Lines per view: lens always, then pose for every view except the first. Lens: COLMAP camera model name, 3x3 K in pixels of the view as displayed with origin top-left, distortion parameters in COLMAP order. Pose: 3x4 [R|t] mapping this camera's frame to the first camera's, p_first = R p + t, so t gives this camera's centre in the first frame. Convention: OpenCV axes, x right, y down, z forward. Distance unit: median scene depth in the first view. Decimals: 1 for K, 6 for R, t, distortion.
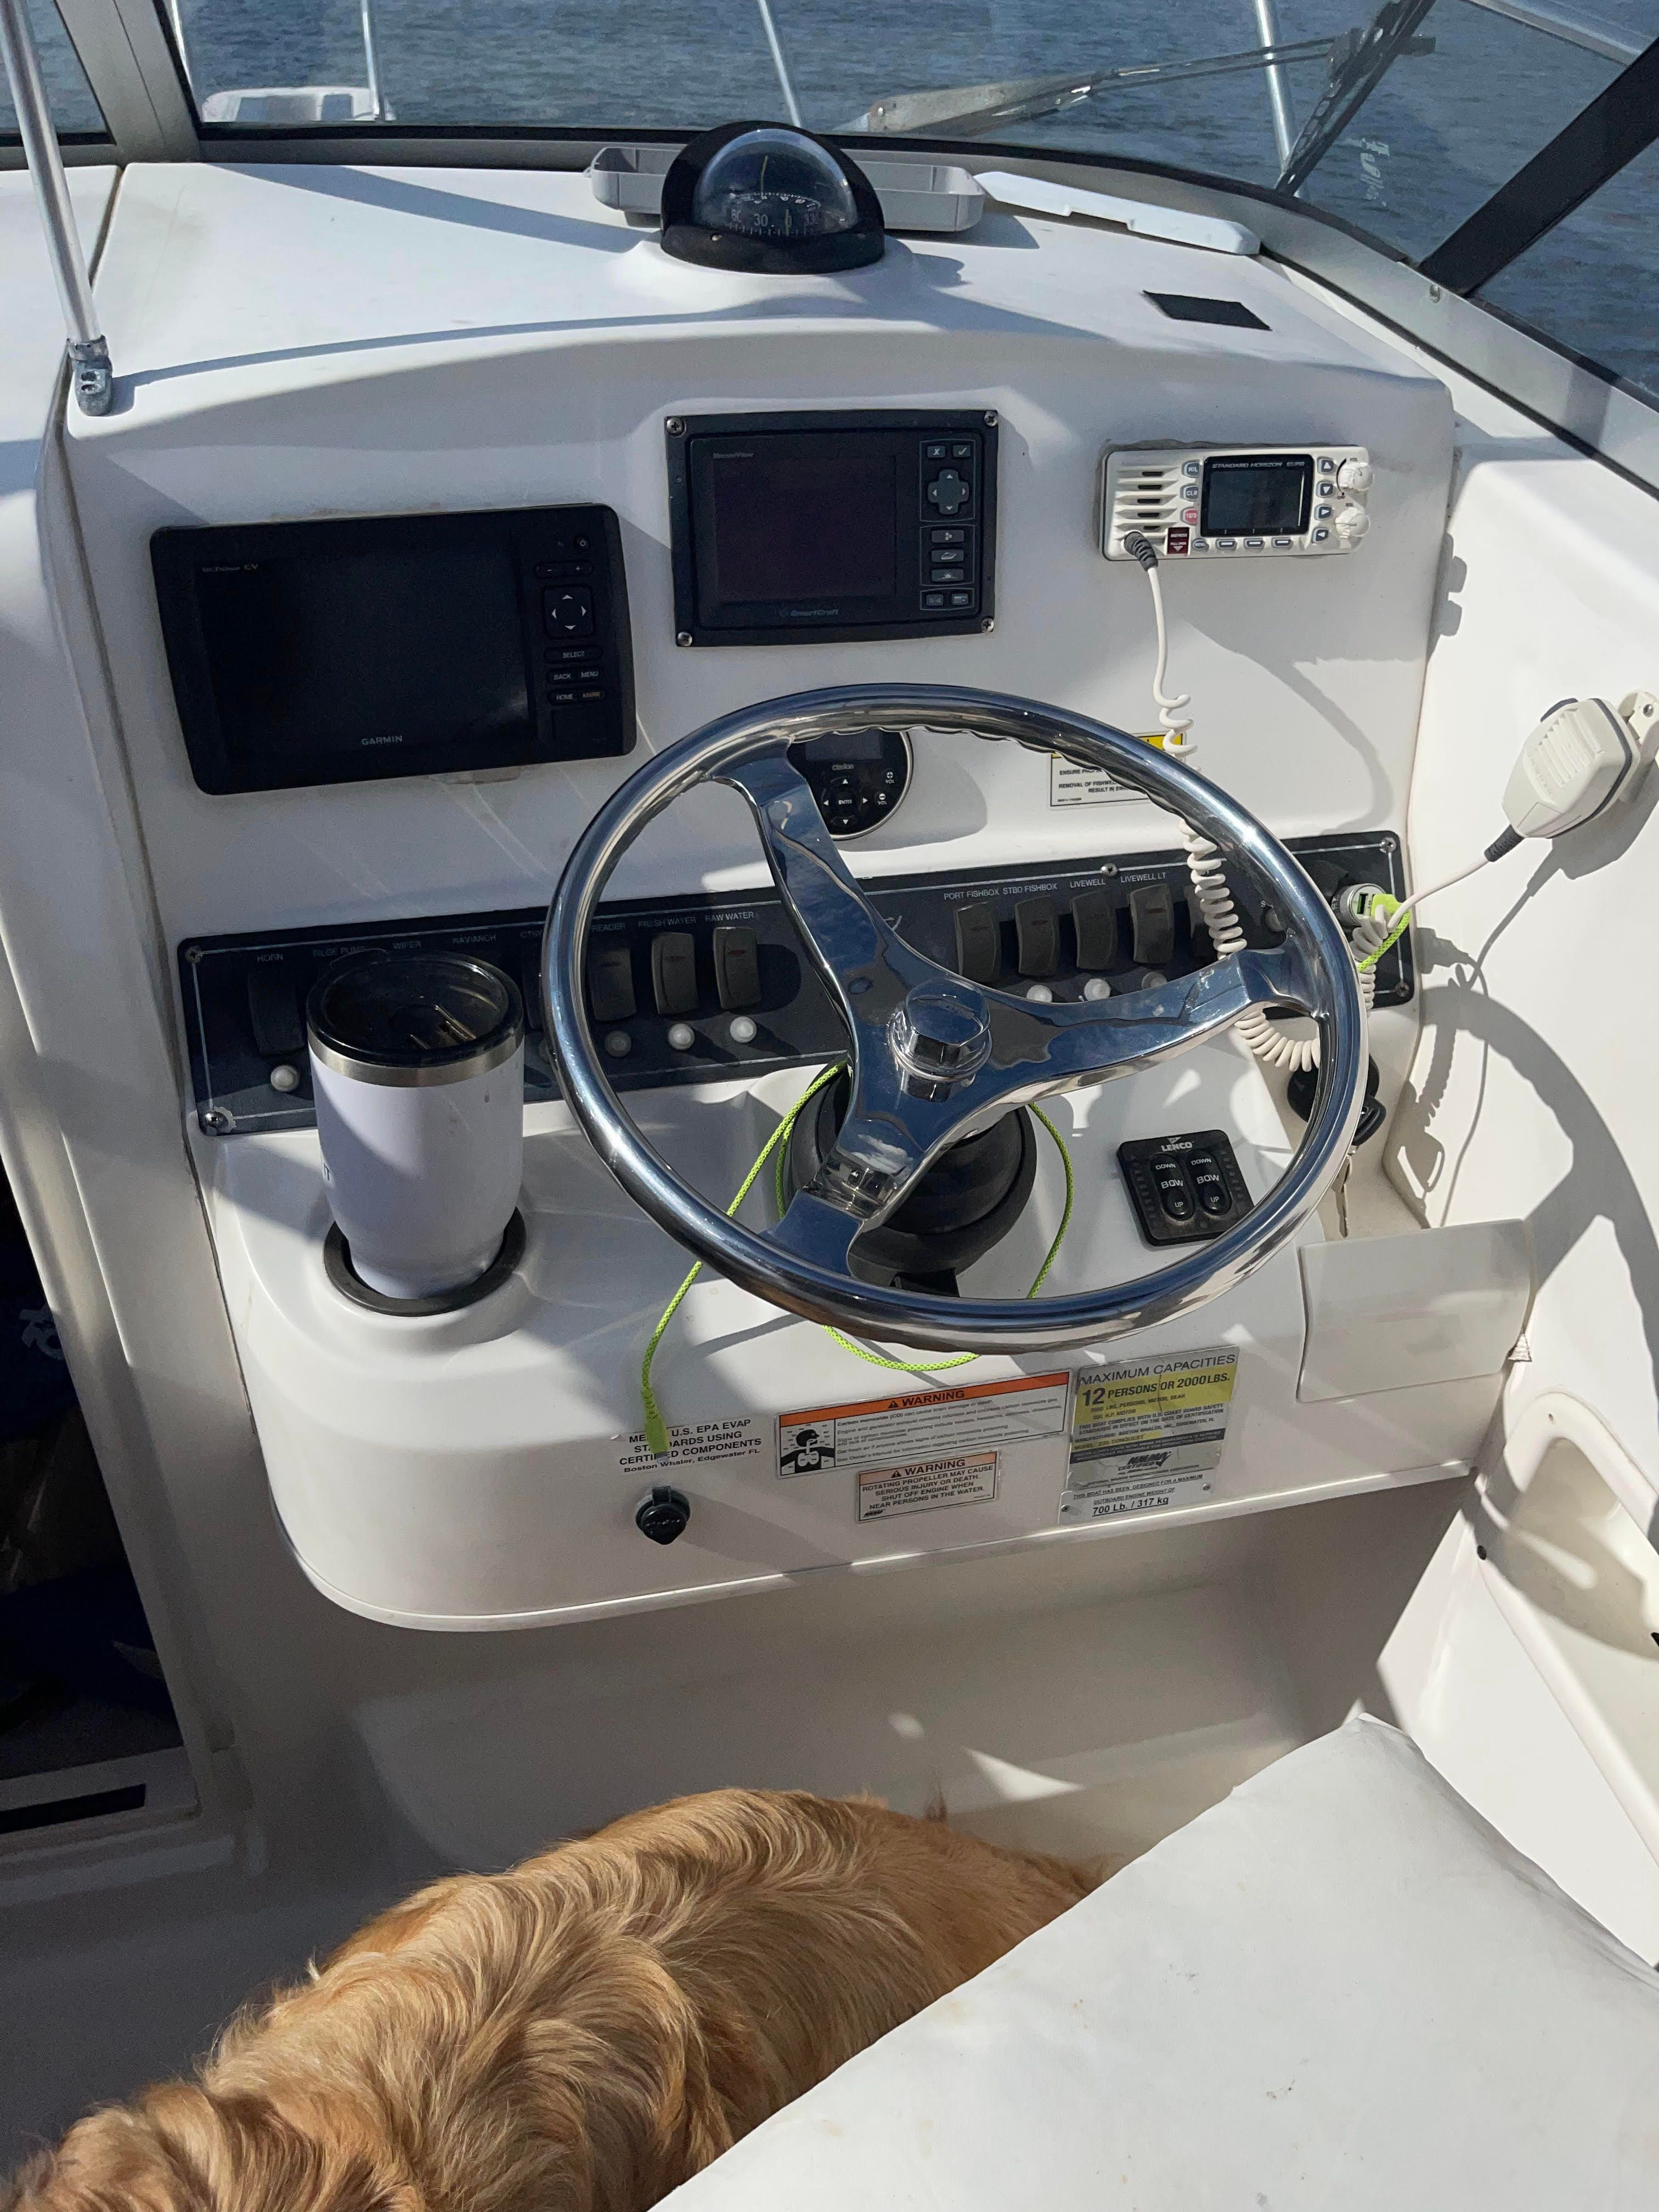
lens RADIAL K [[1670.2, 0, 814.7], [0, 1670.2, 1125.0], [0, 0, 1]] dist [0.022889, -0.003972]
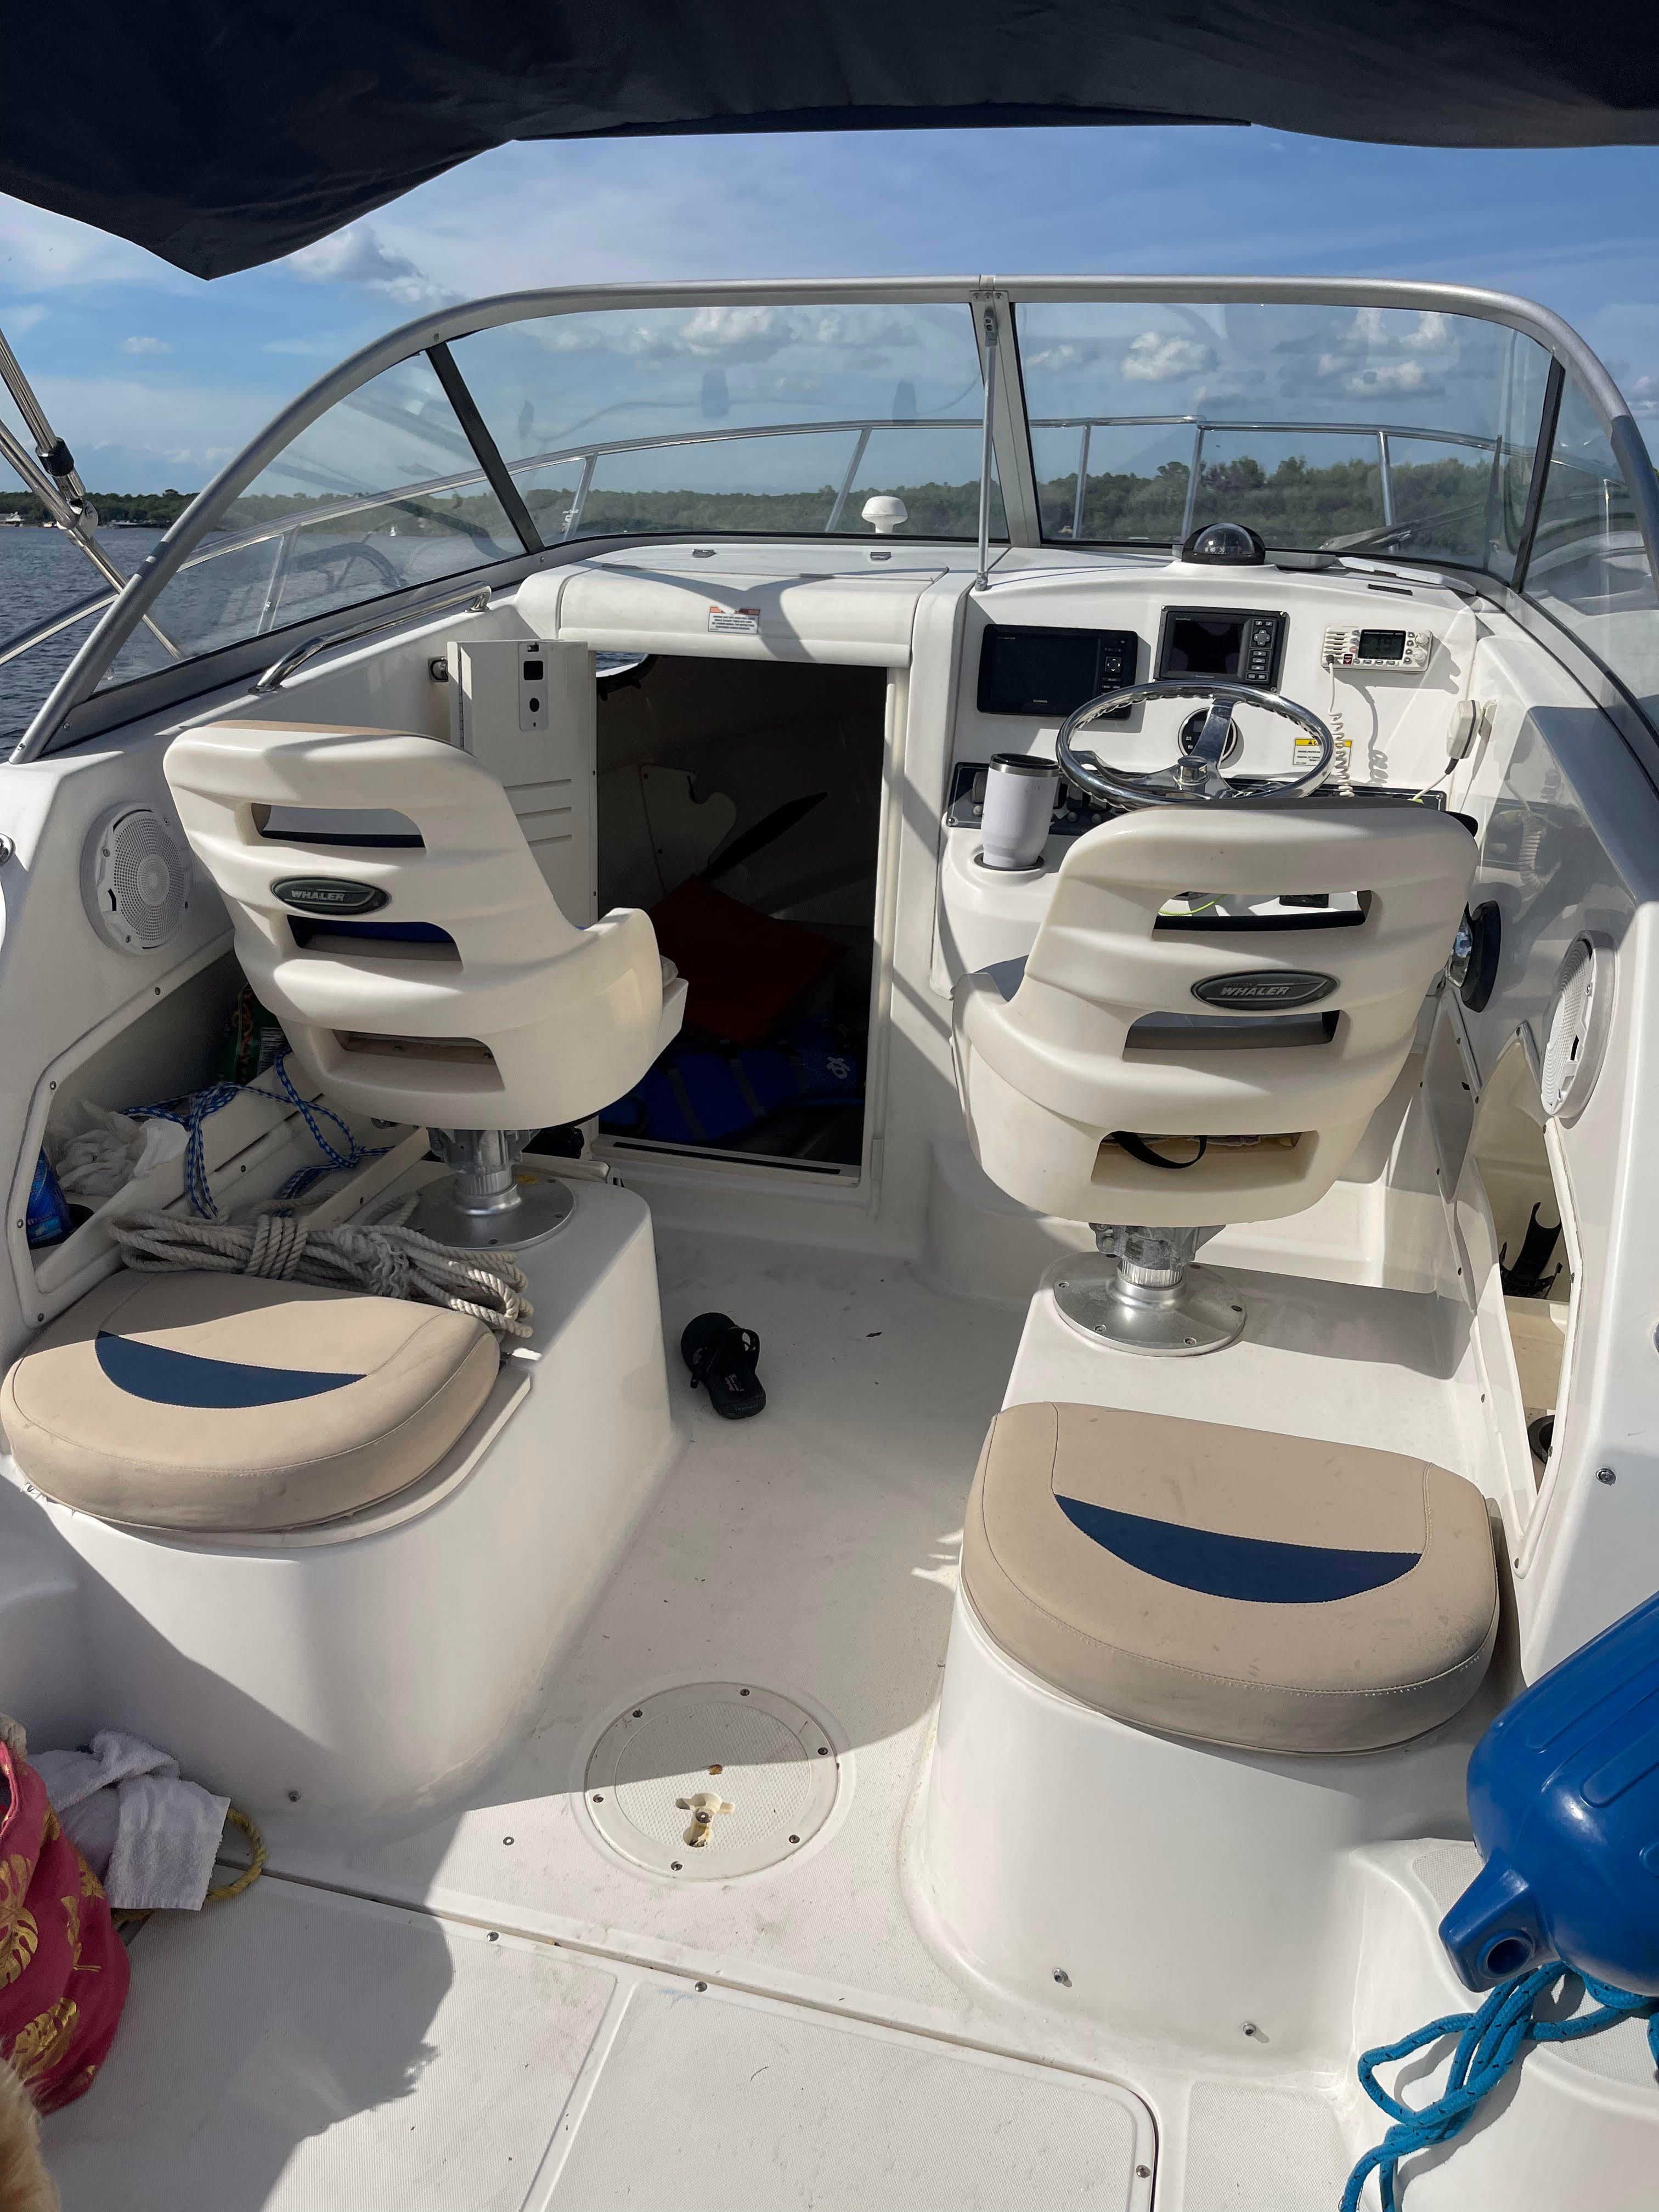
lens RADIAL K [[1670.2, 0, 814.7], [0, 1670.2, 1125.0], [0, 0, 1]] dist [0.022889, -0.003972]
pose [[0.890066, 0.163570, -0.425474, 0.711196], [-0.280126, 0.932625, -0.227466, 1.167202], [0.359601, 0.321646, 0.875918, -1.371054]]
